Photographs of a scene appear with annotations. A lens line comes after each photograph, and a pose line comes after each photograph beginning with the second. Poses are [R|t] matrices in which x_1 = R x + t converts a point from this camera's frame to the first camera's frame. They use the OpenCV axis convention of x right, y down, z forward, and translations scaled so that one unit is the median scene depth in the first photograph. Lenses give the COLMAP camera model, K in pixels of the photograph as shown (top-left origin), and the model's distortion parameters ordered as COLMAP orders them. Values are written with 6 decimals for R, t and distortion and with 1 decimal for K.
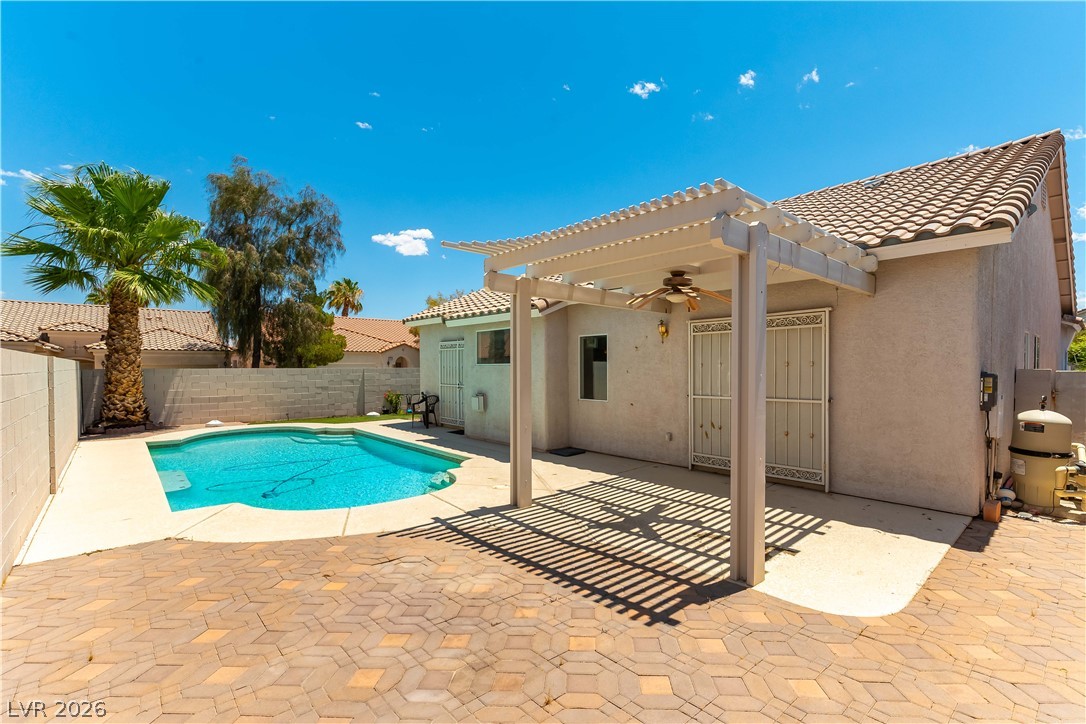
lens RADIAL K [[475.7, 0, 543.0], [0, 475.7, 362.0], [0, 0, 1]] dist [-0.000372, 0.000052]
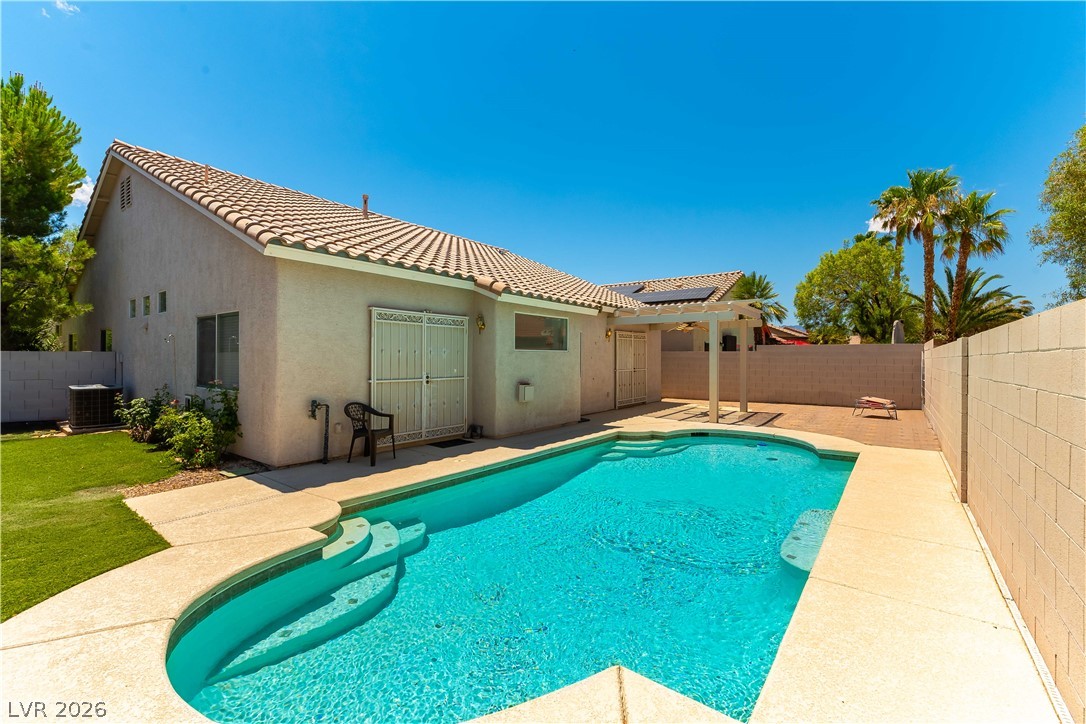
lens RADIAL K [[475.7, 0, 543.0], [0, 475.7, 362.0], [0, 0, 1]] dist [-0.000372, 0.000052]
pose [[-0.198519, -0.011840, 0.980026, -1.004644], [-0.019935, 0.999769, 0.008040, 0.018611], [-0.979894, -0.017940, -0.198709, 1.124800]]
